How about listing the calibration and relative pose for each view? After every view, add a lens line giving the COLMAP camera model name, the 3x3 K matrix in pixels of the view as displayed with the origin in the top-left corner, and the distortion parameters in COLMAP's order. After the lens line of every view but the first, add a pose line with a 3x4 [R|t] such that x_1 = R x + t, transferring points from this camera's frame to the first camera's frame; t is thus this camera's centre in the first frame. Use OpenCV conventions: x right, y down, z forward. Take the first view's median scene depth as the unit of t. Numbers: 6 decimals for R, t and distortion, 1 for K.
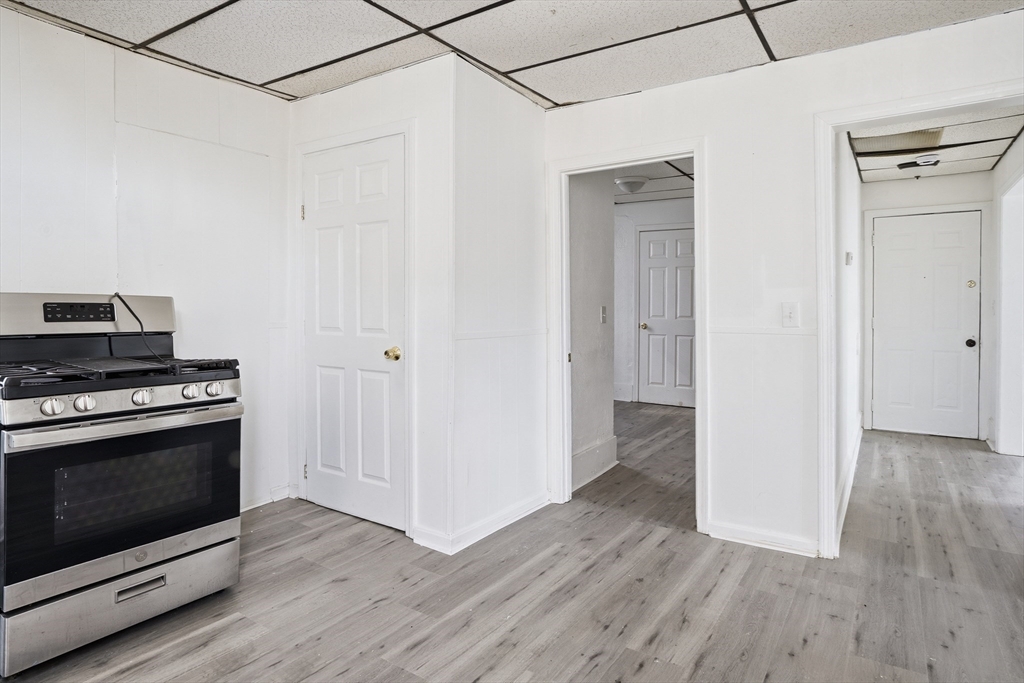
lens RADIAL K [[579.2, 0, 512.5], [0, 579.2, 335.5], [0, 0, 1]] dist [-0.049570, 0.035806]
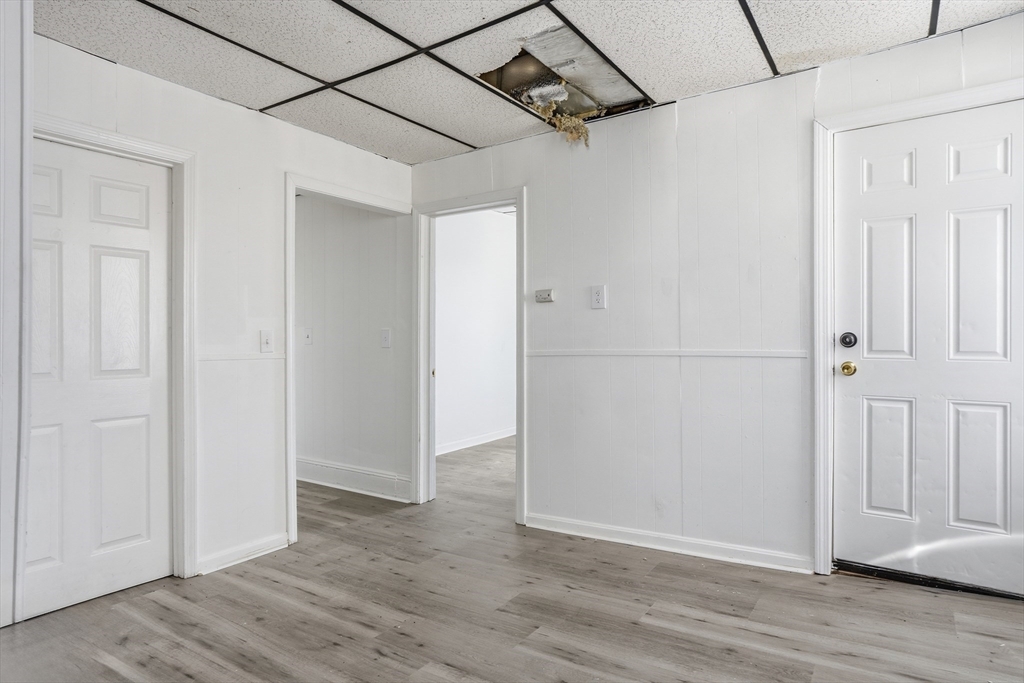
lens RADIAL K [[579.2, 0, 512.5], [0, 579.2, 335.5], [0, 0, 1]] dist [-0.049570, 0.035806]
pose [[0.021663, 0.005841, 0.999748, -0.758585], [0.047170, 0.998863, -0.006857, -0.026721], [-0.998652, 0.047306, 0.021363, 0.546728]]
